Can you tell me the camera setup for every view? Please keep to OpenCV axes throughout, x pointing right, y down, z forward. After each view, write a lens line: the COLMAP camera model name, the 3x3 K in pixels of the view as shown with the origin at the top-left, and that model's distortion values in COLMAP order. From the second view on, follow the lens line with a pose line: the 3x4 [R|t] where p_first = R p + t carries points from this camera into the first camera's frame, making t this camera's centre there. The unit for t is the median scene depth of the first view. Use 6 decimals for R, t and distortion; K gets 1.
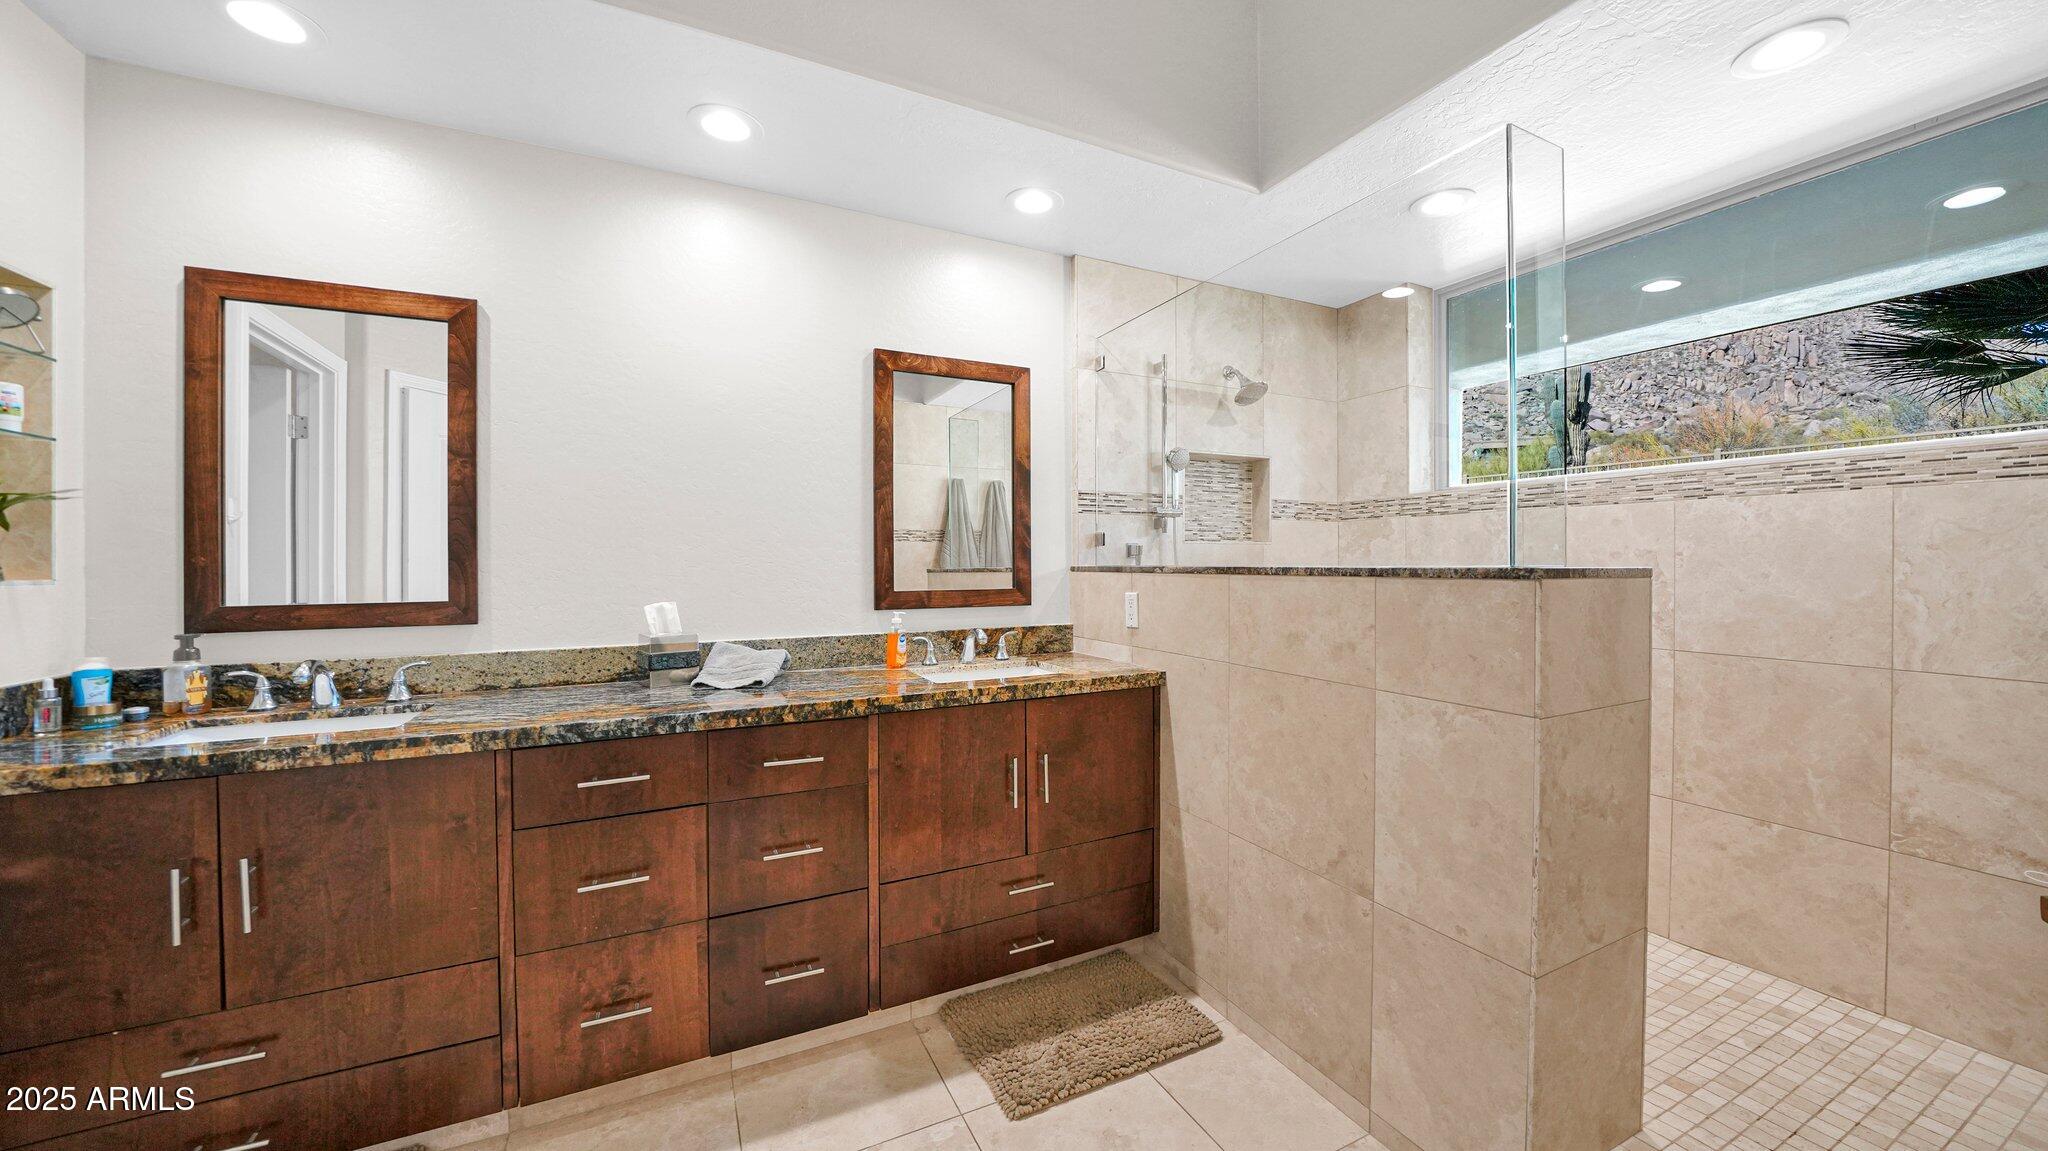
lens RADIAL K [[743.0, 0, 1039.8], [0, 743.0, 562.2], [0, 0, 1]] dist [-0.013876, 0.000132]
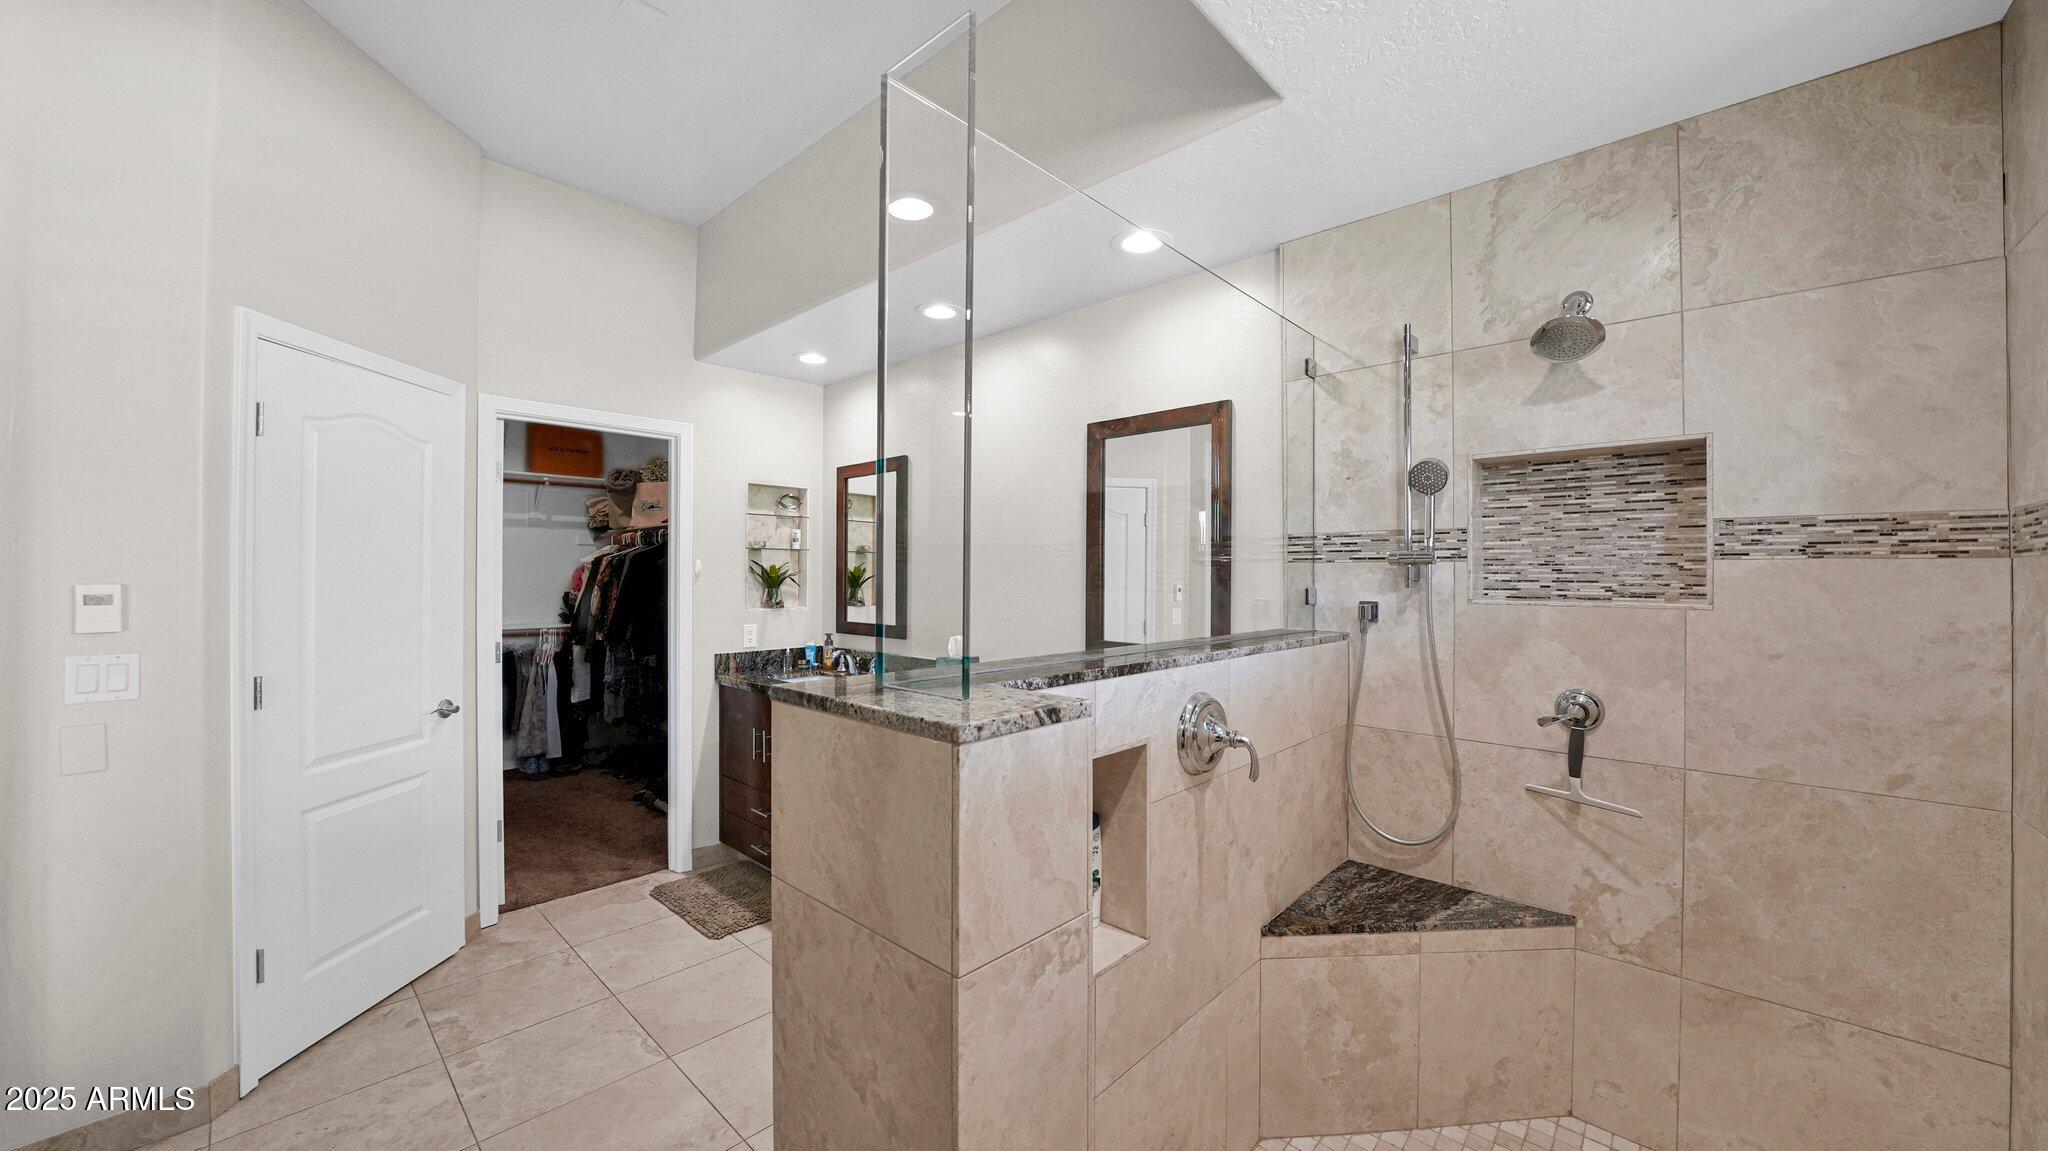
lens RADIAL K [[743.0, 0, 1039.8], [0, 743.0, 562.2], [0, 0, 1]] dist [-0.013876, 0.000132]
pose [[0.362375, -0.014588, -0.931918, 0.682562], [-0.009000, 0.999776, -0.019150, -0.047226], [0.931989, 0.015327, 0.362162, 0.449593]]
